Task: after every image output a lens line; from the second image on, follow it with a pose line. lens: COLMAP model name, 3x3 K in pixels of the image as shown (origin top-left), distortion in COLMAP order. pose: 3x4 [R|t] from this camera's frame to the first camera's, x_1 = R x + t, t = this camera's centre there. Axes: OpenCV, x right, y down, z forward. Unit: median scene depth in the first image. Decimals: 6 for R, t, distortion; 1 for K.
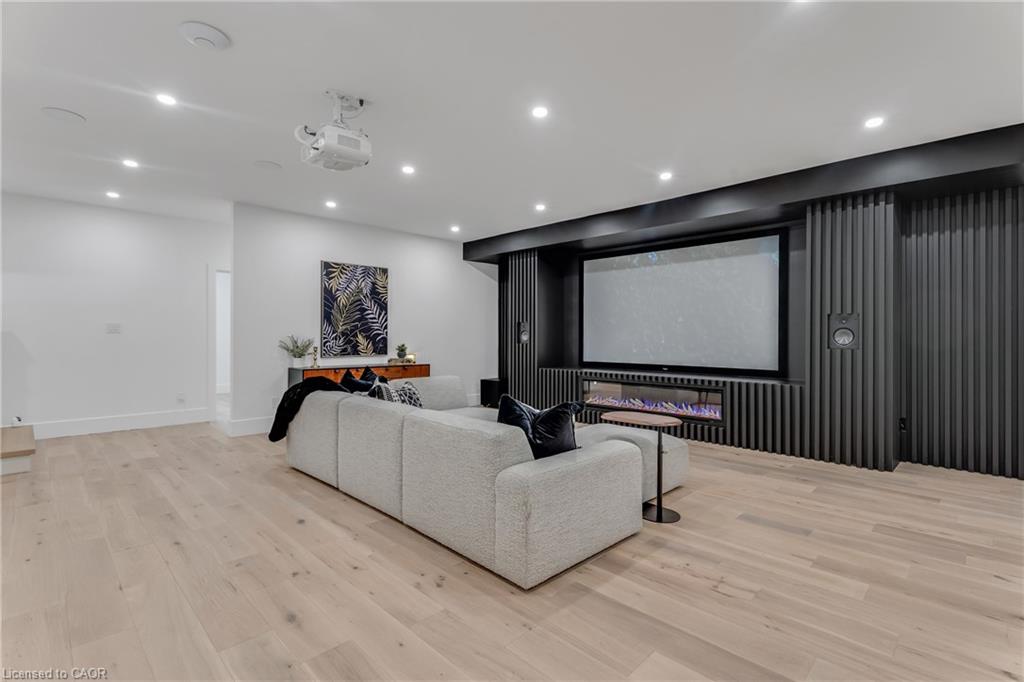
lens RADIAL K [[476.7, 0, 514.9], [0, 476.7, 336.1], [0, 0, 1]] dist [-0.003818, -0.000192]
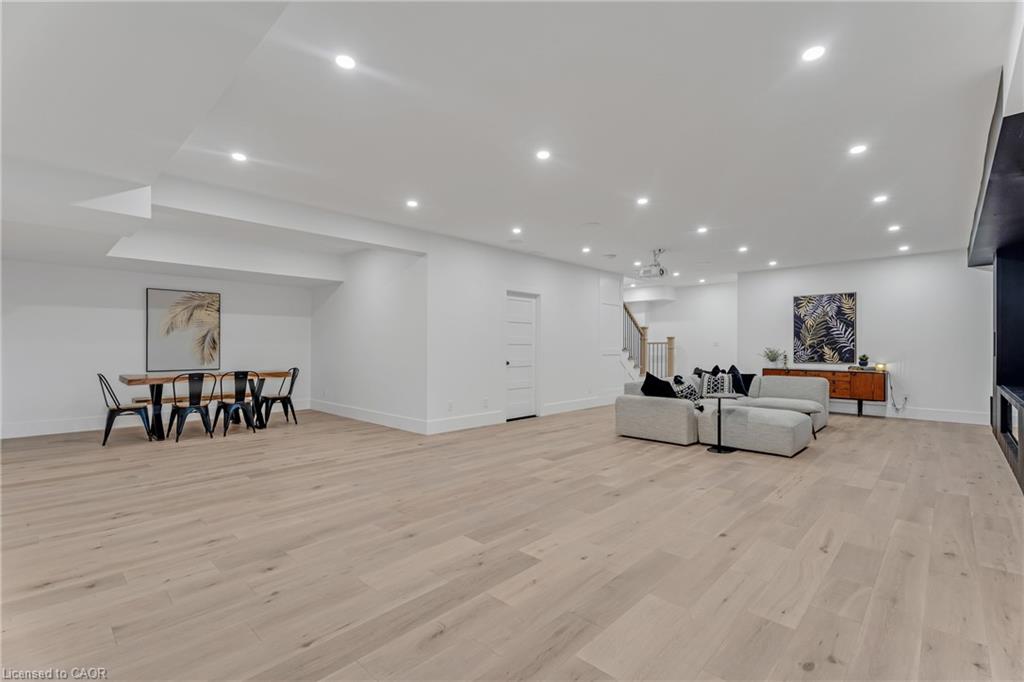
lens RADIAL K [[476.7, 0, 515.1], [0, 476.7, 344.9], [0, 0, 1]] dist [-0.003818, -0.000192]
pose [[0.029513, -0.006316, -0.999544, 0.970762], [-0.000244, 0.999980, -0.006326, 0.000145], [0.999564, 0.000430, 0.029511, 0.097040]]
